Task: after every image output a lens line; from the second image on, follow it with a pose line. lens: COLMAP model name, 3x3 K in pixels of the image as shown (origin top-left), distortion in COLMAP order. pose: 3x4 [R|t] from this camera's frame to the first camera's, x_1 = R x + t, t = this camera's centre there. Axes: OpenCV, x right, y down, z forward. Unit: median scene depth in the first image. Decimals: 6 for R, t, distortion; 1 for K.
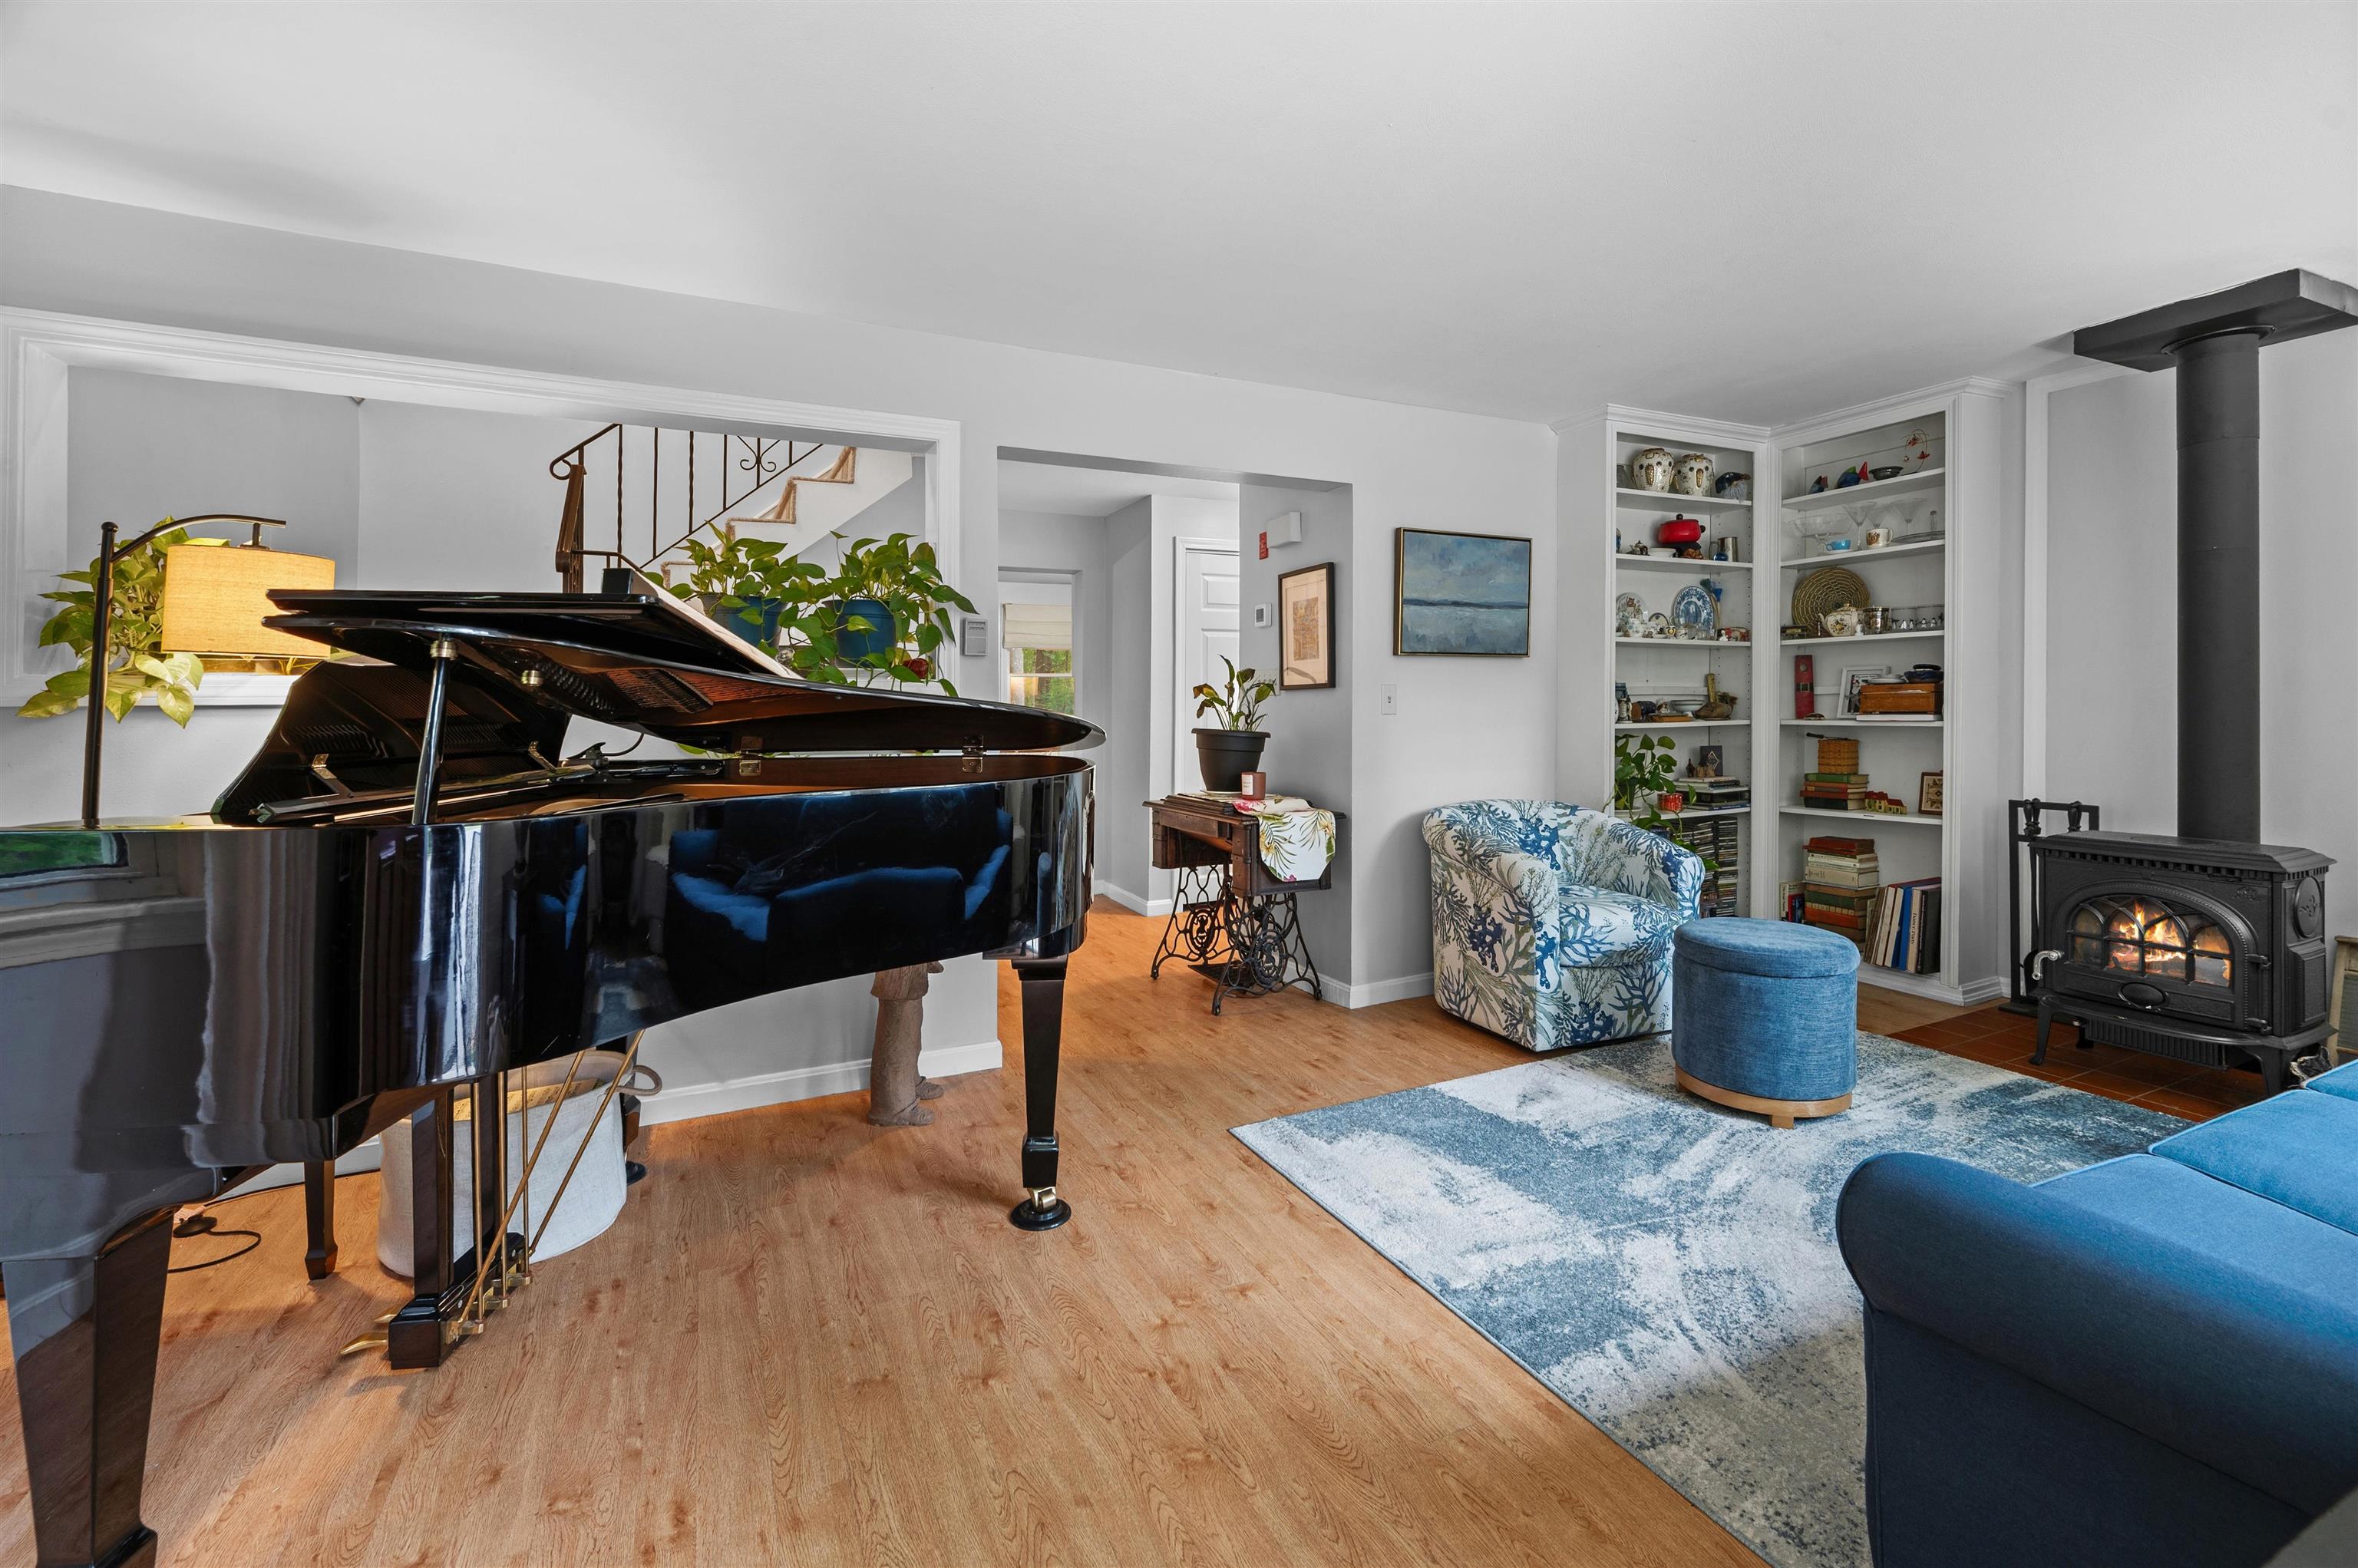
lens RADIAL K [[965.7, 0, 1177.1], [0, 965.7, 700.9], [0, 0, 1]] dist [-0.002360, -0.000104]
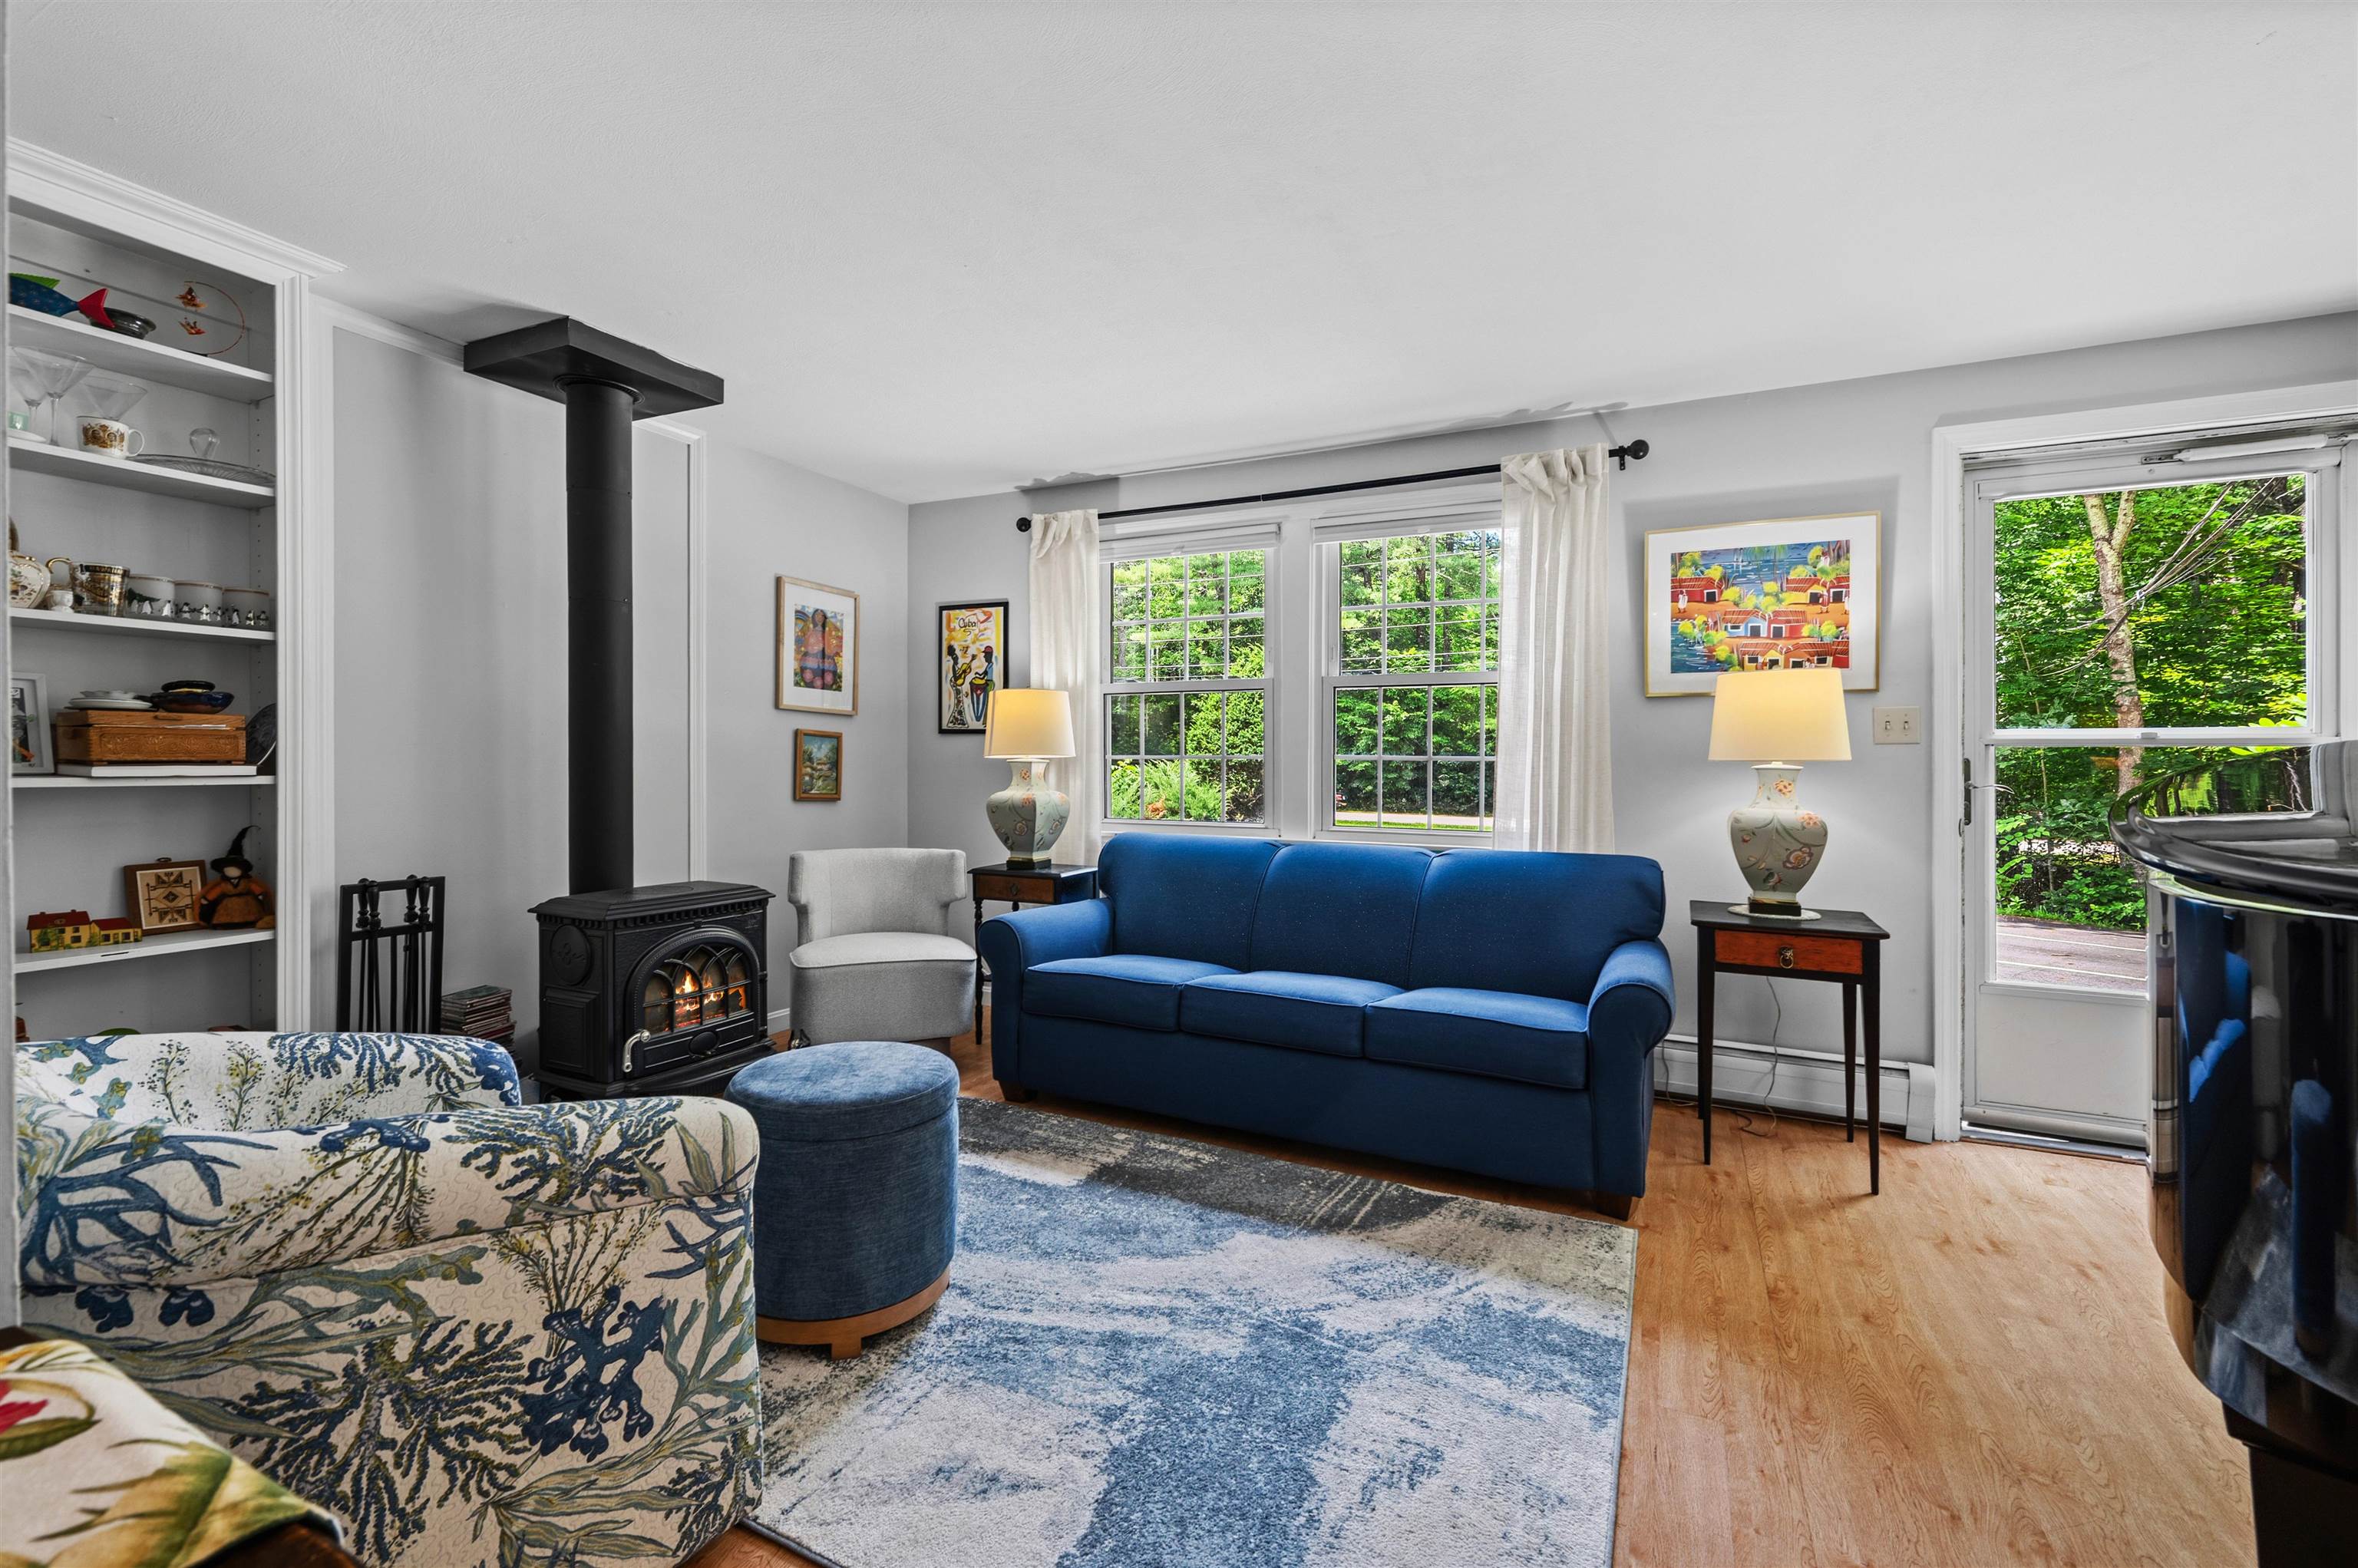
lens RADIAL K [[1017.6, 0, 1168.1], [0, 1017.6, 782.1], [0, 0, 1]] dist [0.004578, -0.001610]
pose [[-0.623385, -0.010056, 0.781851, -0.133035], [-0.011535, 0.999927, 0.003663, 0.021125], [-0.781830, -0.006735, -0.623455, 1.282850]]
